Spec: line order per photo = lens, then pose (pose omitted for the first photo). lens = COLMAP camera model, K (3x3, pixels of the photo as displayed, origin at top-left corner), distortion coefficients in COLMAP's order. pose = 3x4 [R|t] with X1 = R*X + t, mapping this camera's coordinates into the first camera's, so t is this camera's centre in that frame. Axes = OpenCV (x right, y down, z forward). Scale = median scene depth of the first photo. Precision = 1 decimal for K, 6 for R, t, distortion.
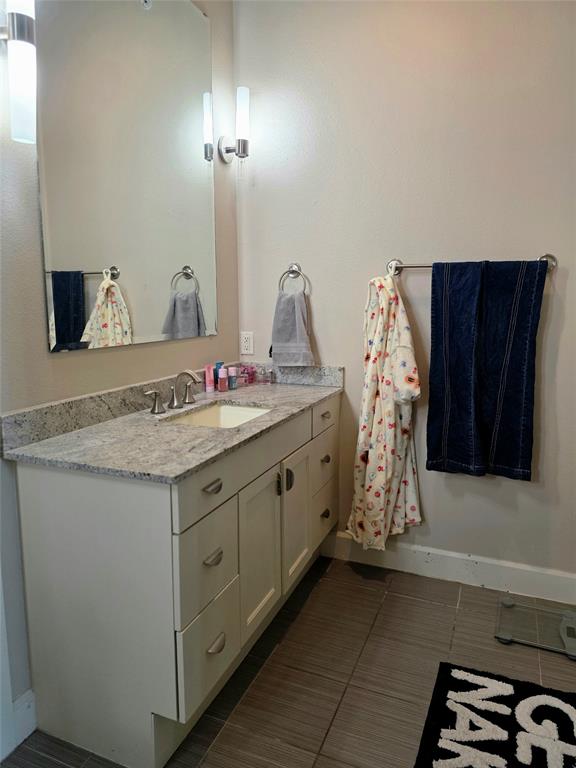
lens RADIAL K [[519.9, 0, 288.0], [0, 519.9, 384.0], [0, 0, 1]] dist [0.061434, -0.067632]
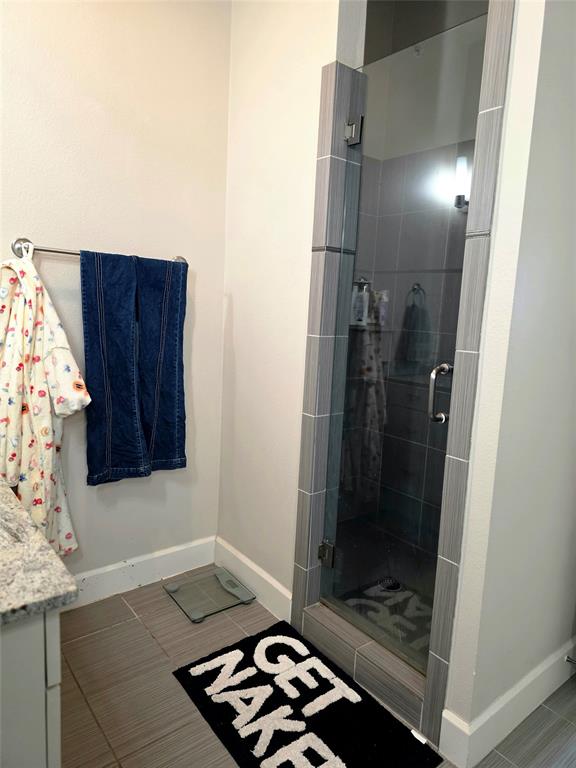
lens RADIAL K [[519.9, 0, 288.0], [0, 519.9, 384.0], [0, 0, 1]] dist [0.061434, -0.067632]
pose [[0.458572, -0.107872, 0.882086, -0.352777], [0.093143, 0.992972, 0.073010, -0.041280], [-0.883762, 0.048679, 0.465397, 0.293449]]
